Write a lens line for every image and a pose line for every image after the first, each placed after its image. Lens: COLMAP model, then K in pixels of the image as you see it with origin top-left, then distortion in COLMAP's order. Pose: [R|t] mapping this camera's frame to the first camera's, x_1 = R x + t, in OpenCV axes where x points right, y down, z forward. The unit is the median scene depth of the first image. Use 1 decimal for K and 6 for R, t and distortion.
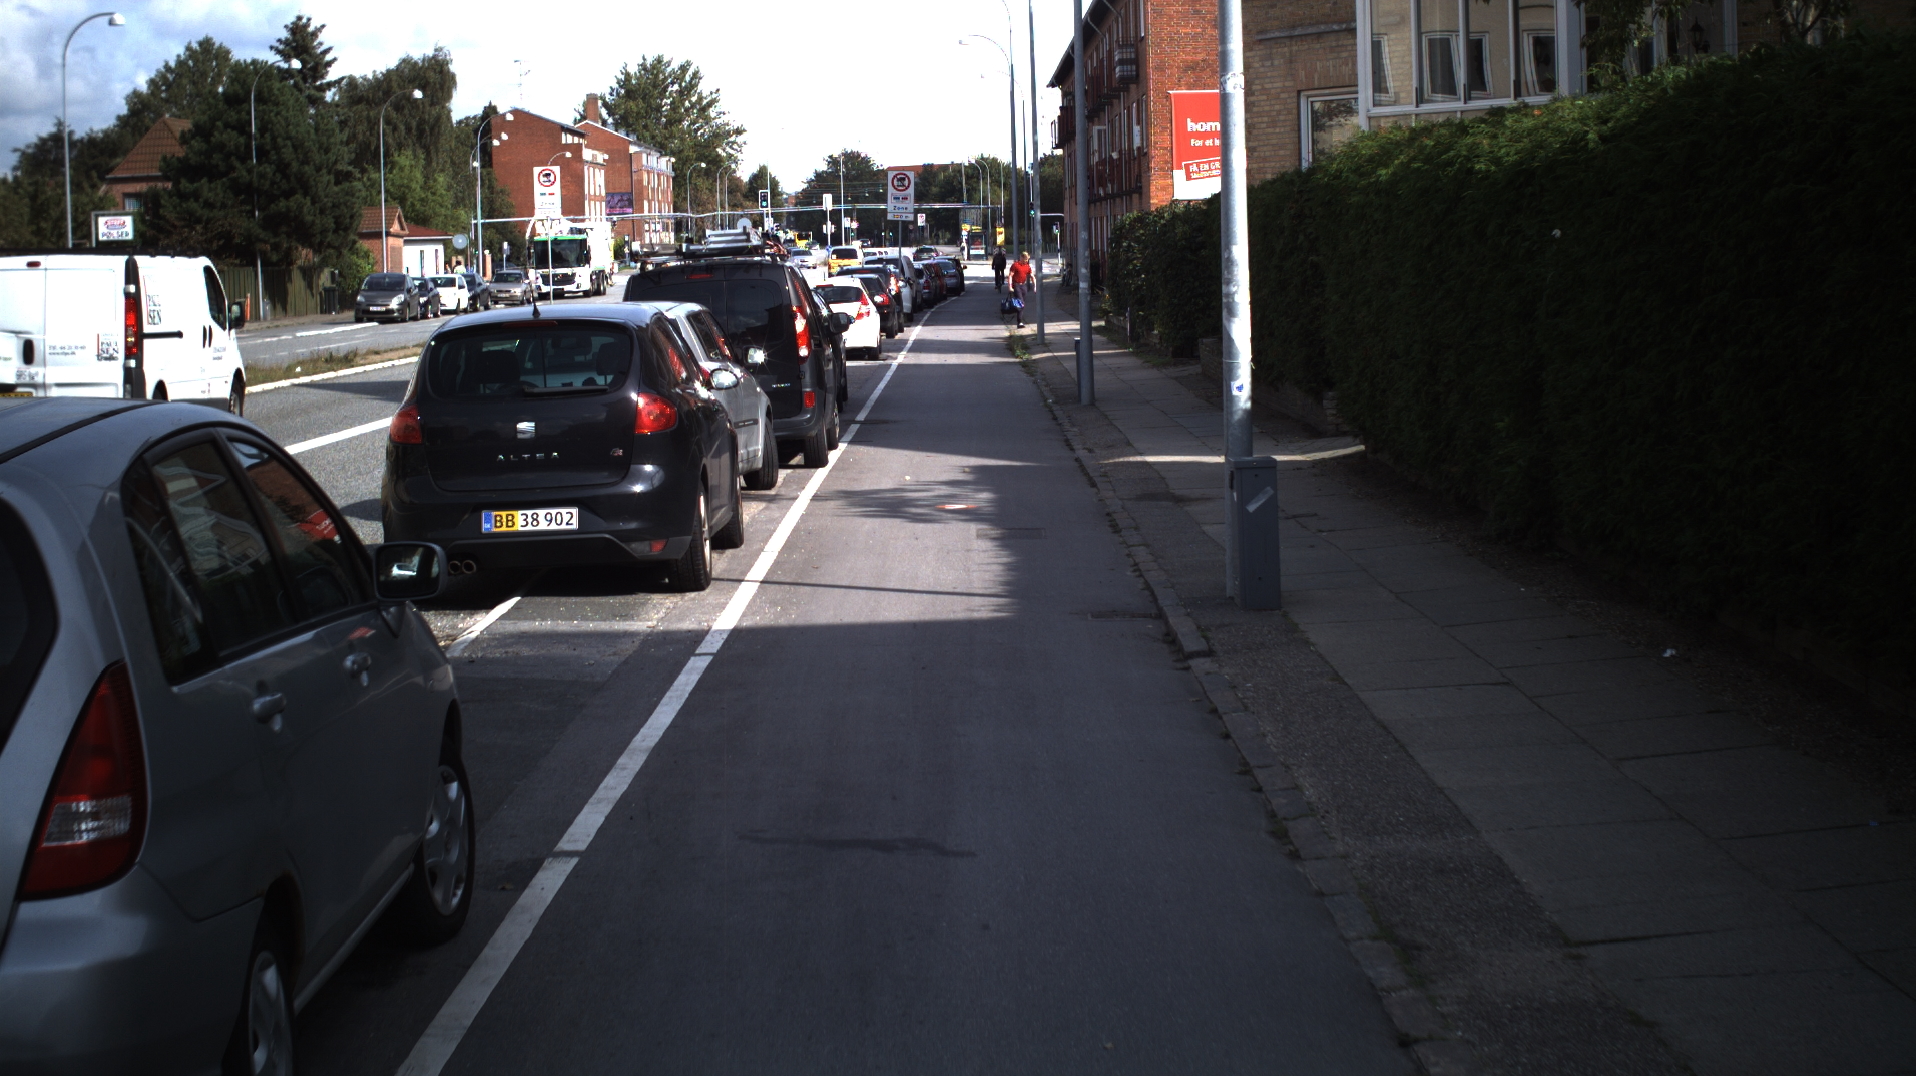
lens RADIAL K [[4447.6, 0, 958.0], [0, 4447.6, 538.0], [0, 0, 1]] dist [-0.332333, -0.162538]
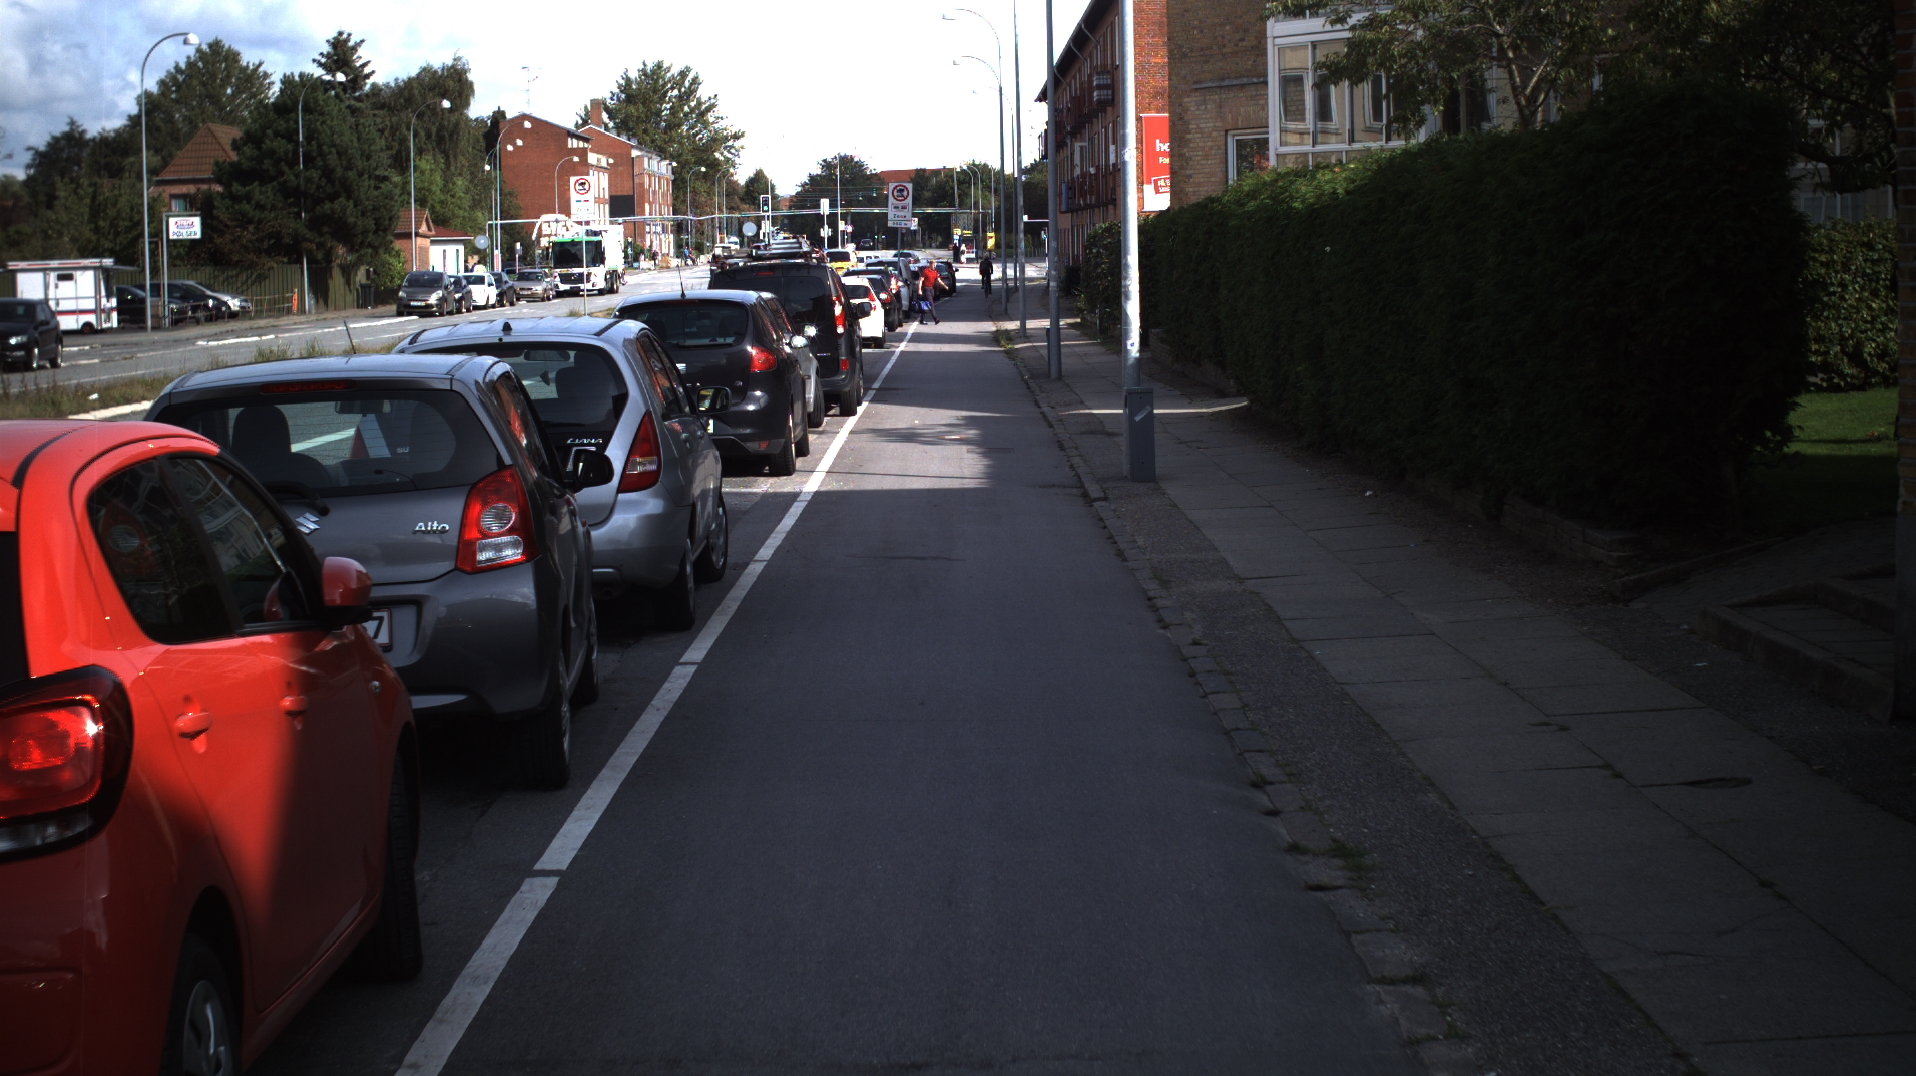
lens RADIAL K [[4447.6, 0, 958.0], [0, 4447.6, 538.0], [0, 0, 1]] dist [-0.332333, -0.162538]
pose [[0.999967, 0.007726, 0.002557, -0.000429], [-0.007724, 0.999970, -0.000725, 0.005483], [-0.002562, 0.000705, 0.999996, -0.087756]]
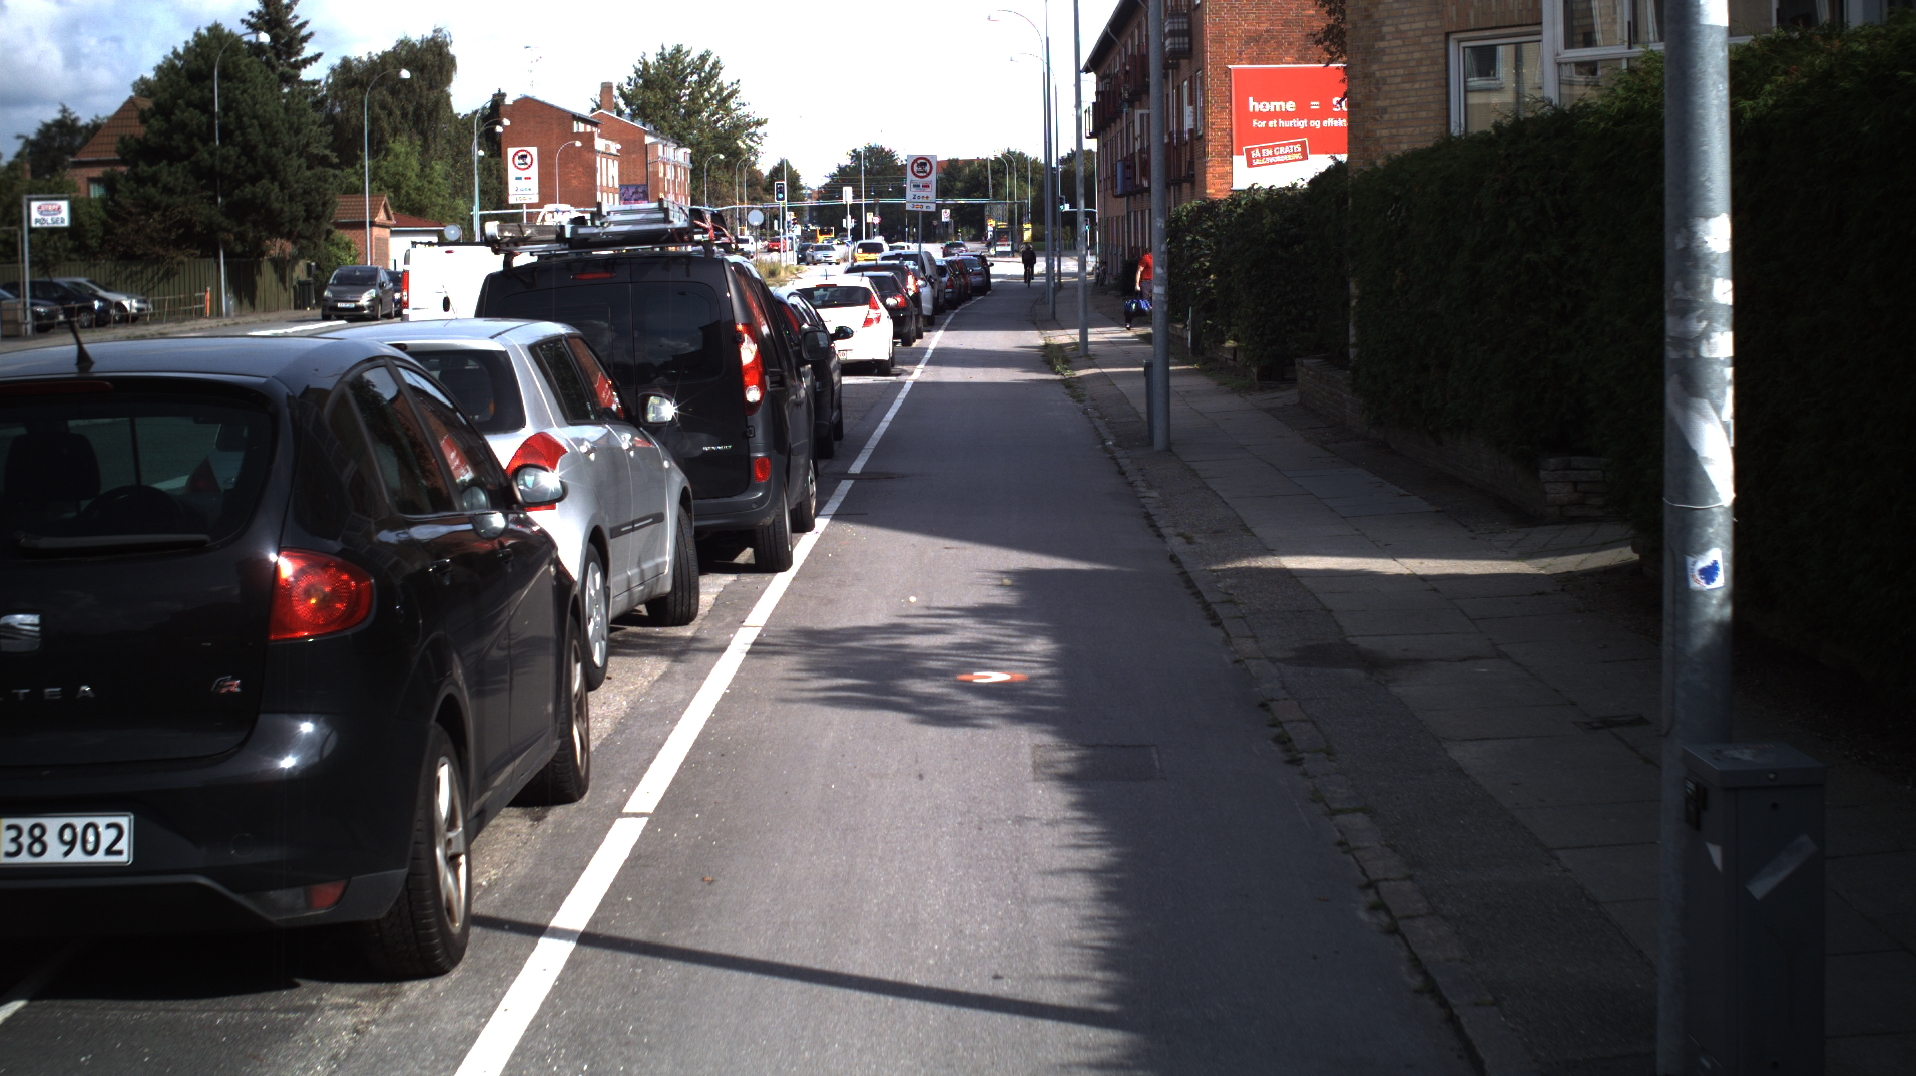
lens RADIAL K [[4447.6, 0, 958.0], [0, 4447.6, 538.0], [0, 0, 1]] dist [-0.332333, -0.162538]
pose [[0.999955, 0.008057, -0.004988, -0.000452], [-0.008054, 0.999967, 0.000709, -0.005371], [0.004994, -0.000669, 0.999987, 0.087876]]
